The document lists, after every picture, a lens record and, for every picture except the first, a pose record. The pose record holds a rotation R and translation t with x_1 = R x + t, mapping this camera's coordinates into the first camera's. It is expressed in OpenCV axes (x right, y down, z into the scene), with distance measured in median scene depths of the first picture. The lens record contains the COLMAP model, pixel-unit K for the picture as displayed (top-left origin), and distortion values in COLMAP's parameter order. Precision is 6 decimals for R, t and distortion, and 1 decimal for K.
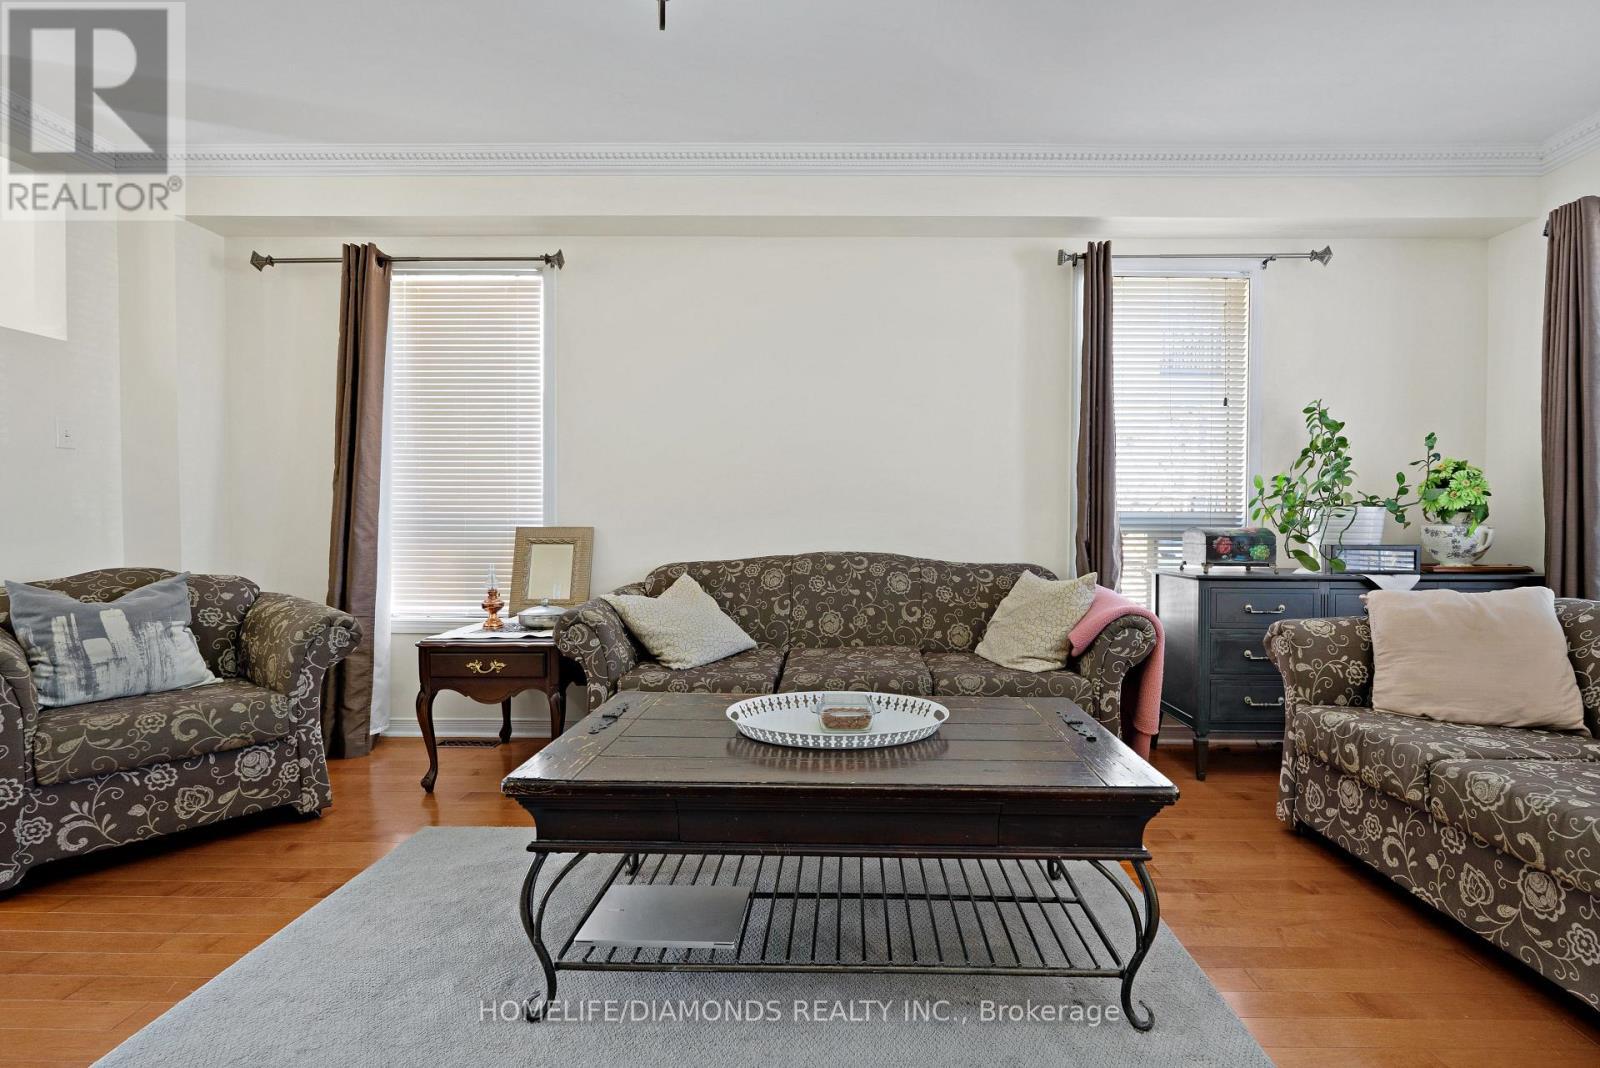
lens RADIAL K [[751.5, 0, 840.9], [0, 751.5, 531.9], [0, 0, 1]] dist [-0.000417, -0.000023]
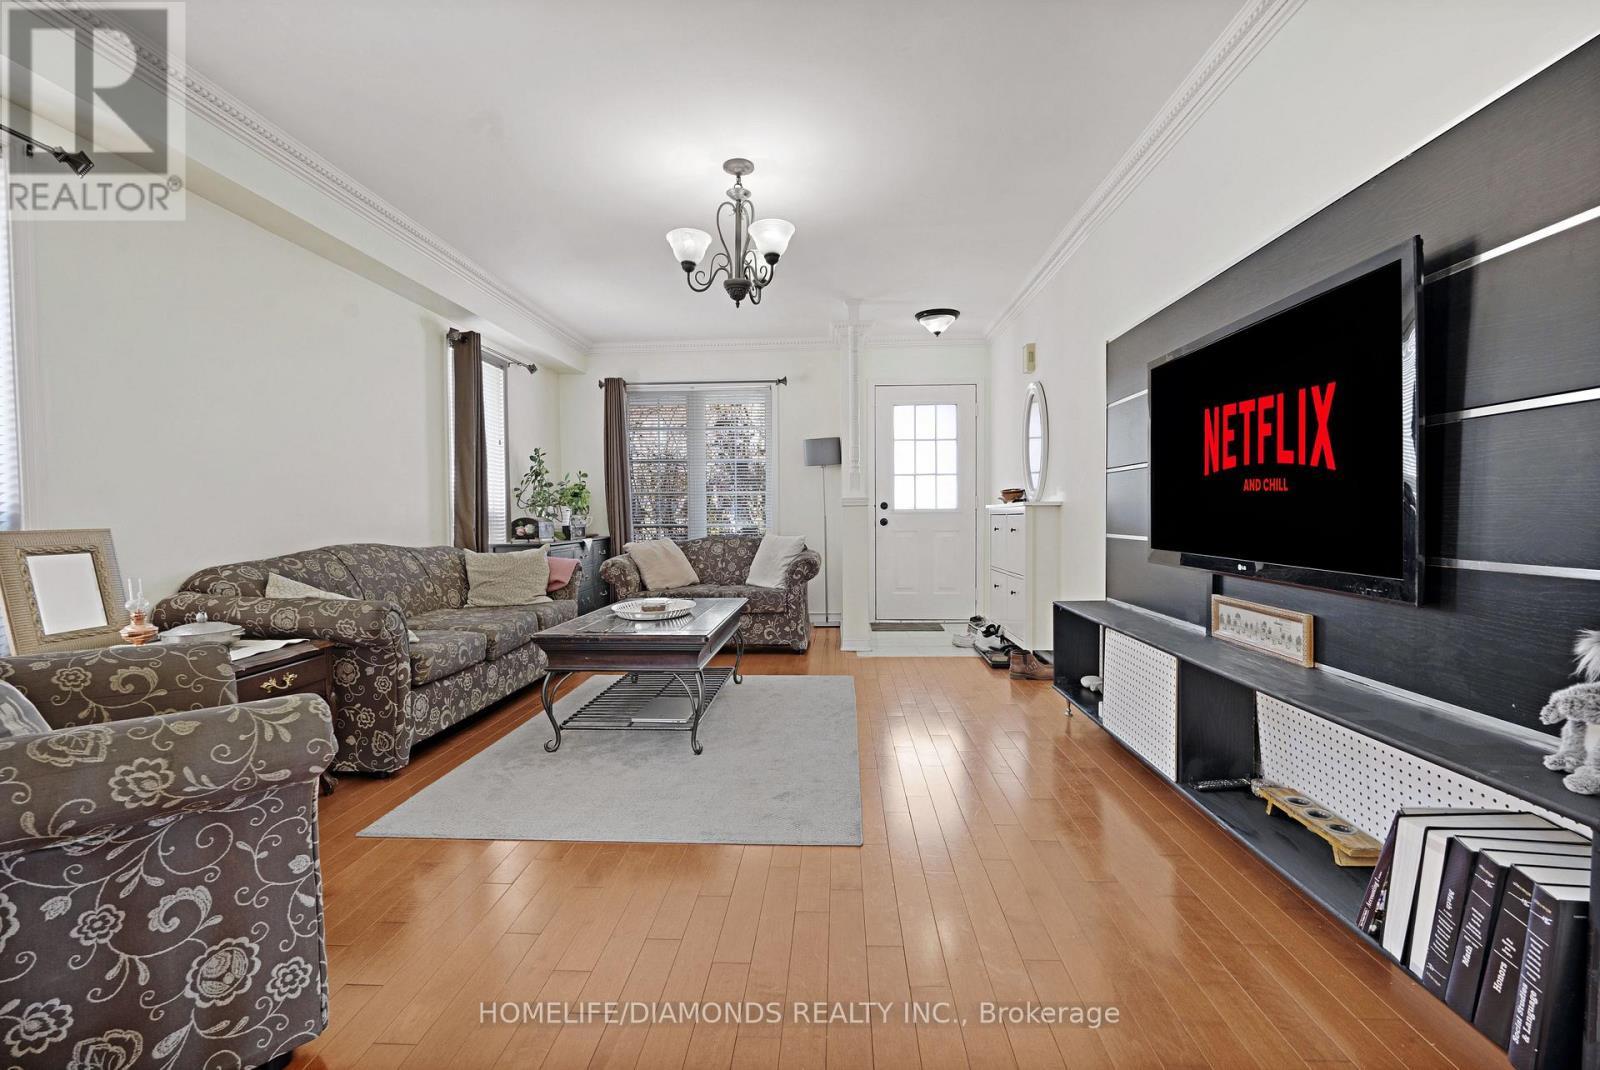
lens RADIAL K [[719.7, 0, 800.0], [0, 719.7, 535.0], [0, 0, 1]] dist [-0.002120, -0.000295]
pose [[0.041967, -0.036920, 0.998437, -1.138432], [0.021593, 0.999117, 0.036037, -0.012670], [-0.998886, 0.020047, 0.042727, 0.293663]]
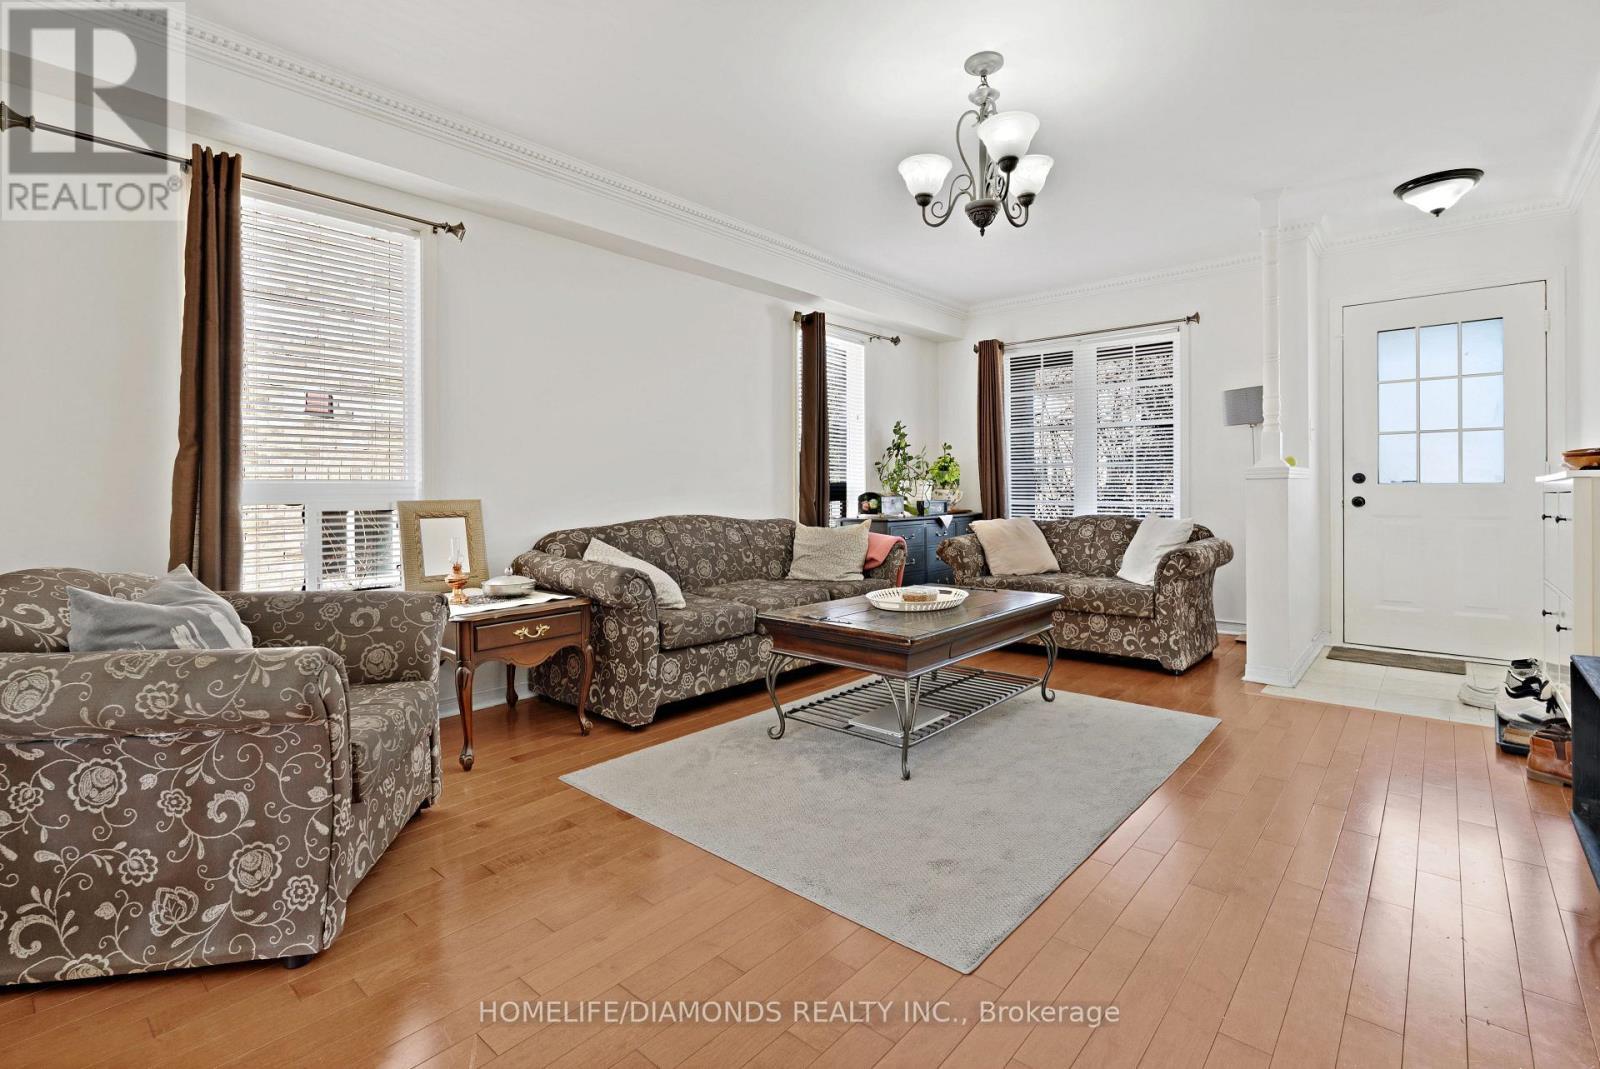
lens RADIAL K [[740.7, 0, 801.9], [0, 740.7, 489.3], [0, 0, 1]] dist [-0.003218, -0.000104]
pose [[0.653802, -0.008818, 0.756615, -0.886570], [0.018661, 0.999816, -0.004472, -0.008543], [-0.756436, 0.017043, 0.653846, 0.017525]]
